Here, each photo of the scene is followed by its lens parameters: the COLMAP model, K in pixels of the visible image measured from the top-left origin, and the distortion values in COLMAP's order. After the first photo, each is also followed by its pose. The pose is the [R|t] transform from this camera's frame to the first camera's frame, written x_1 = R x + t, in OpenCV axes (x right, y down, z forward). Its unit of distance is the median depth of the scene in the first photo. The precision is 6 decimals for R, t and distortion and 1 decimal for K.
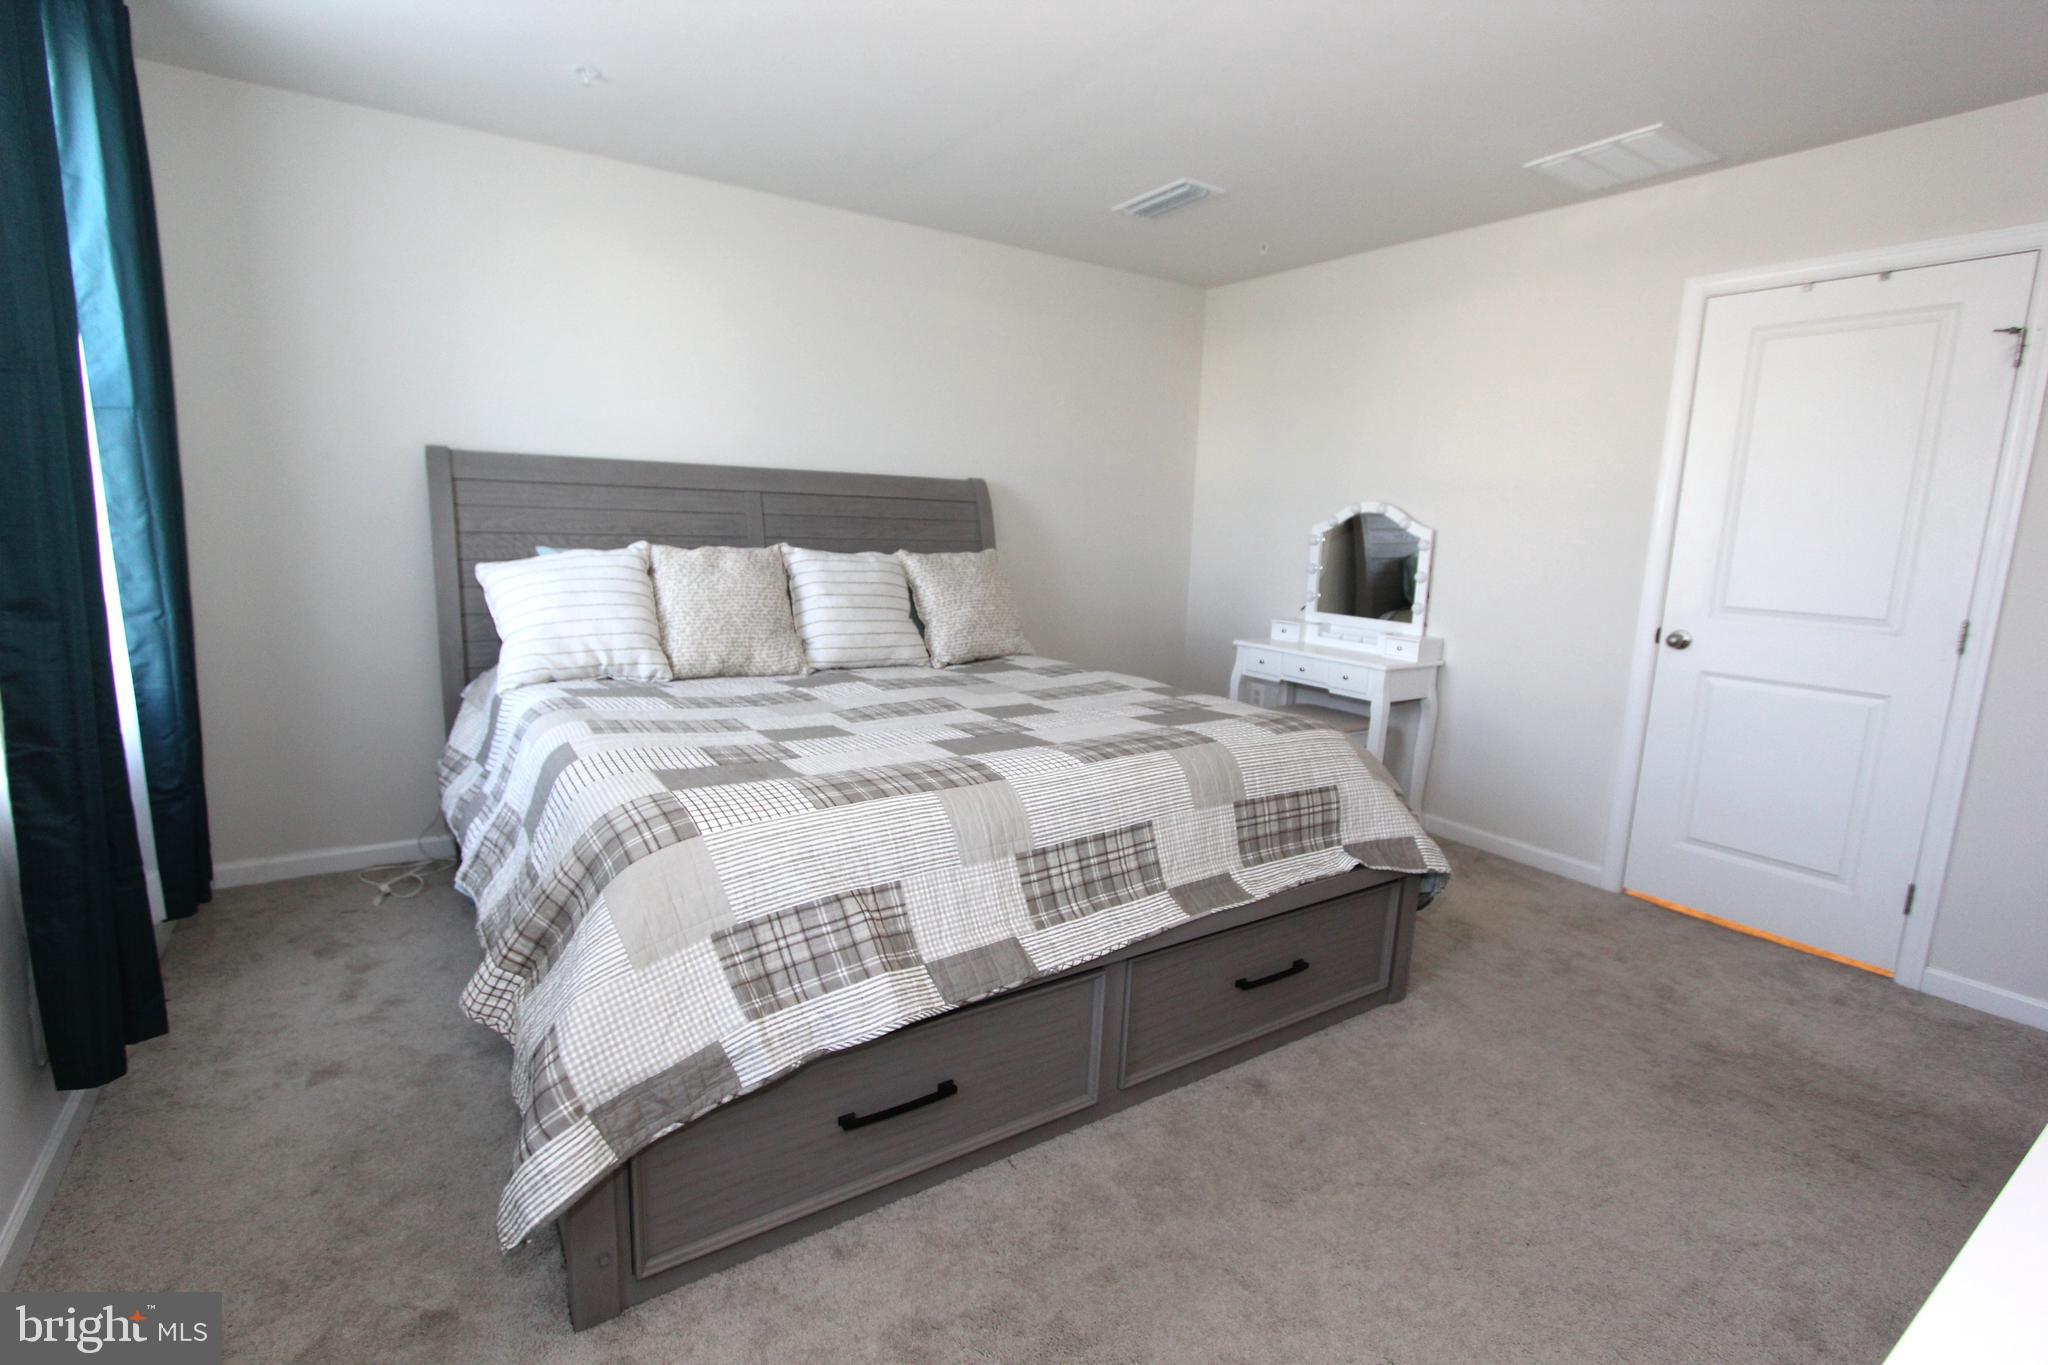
lens RADIAL K [[952.8, 0, 1016.7], [0, 952.8, 680.6], [0, 0, 1]] dist [-0.020453, 0.000817]
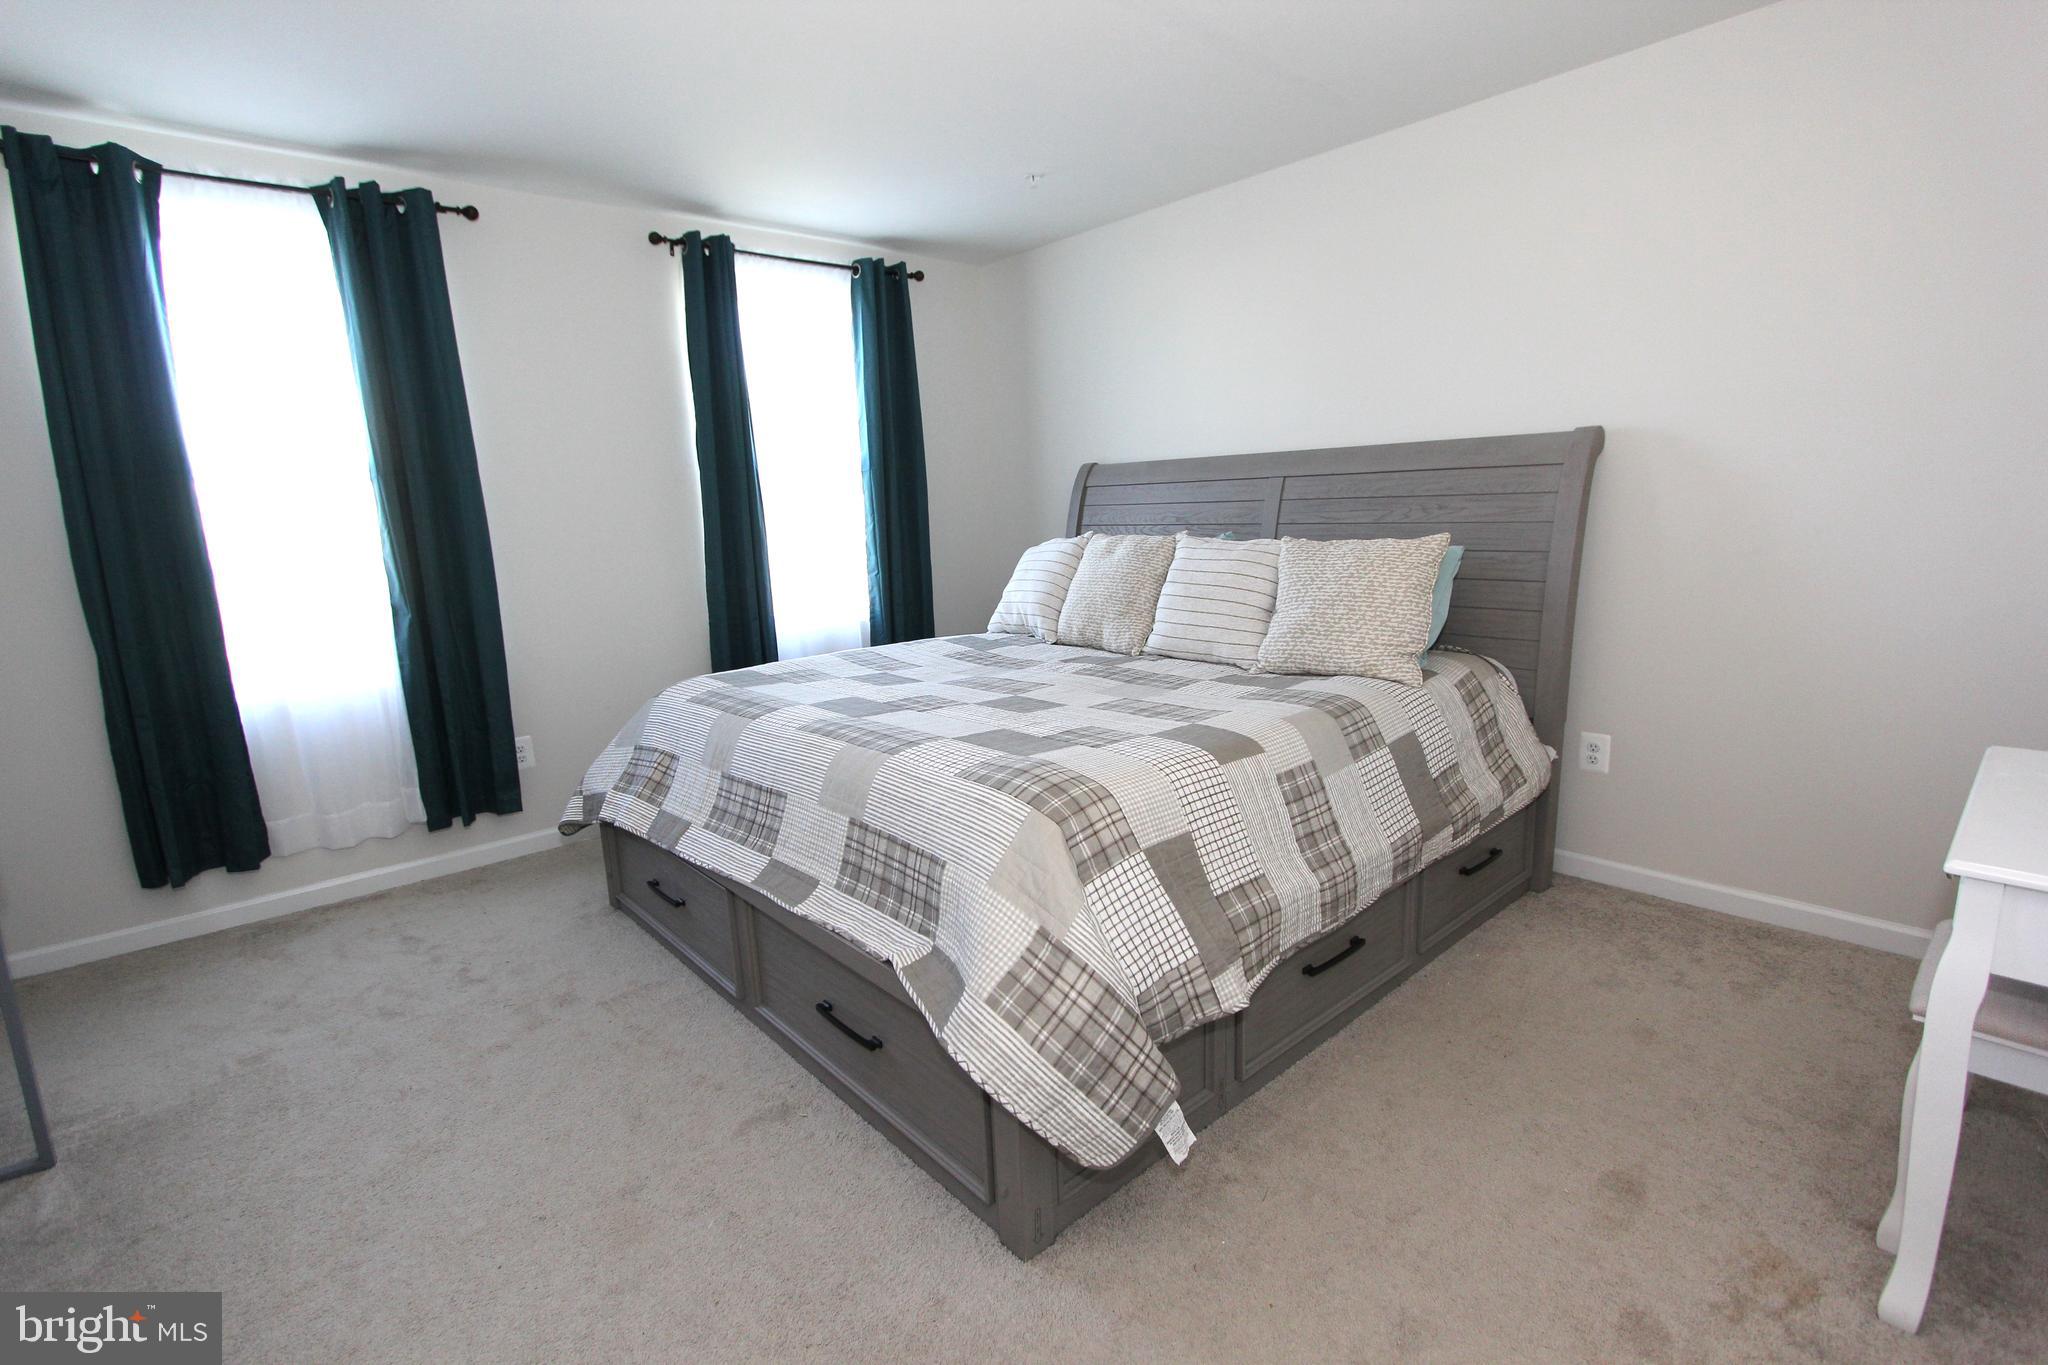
lens RADIAL K [[943.5, 0, 1017.4], [0, 943.5, 687.8], [0, 0, 1]] dist [-0.002295, -0.000116]
pose [[0.131708, 0.152003, -0.979565, 1.115197], [-0.124840, 0.982849, 0.135727, -0.137058], [0.983396, 0.104413, 0.148425, 1.007649]]
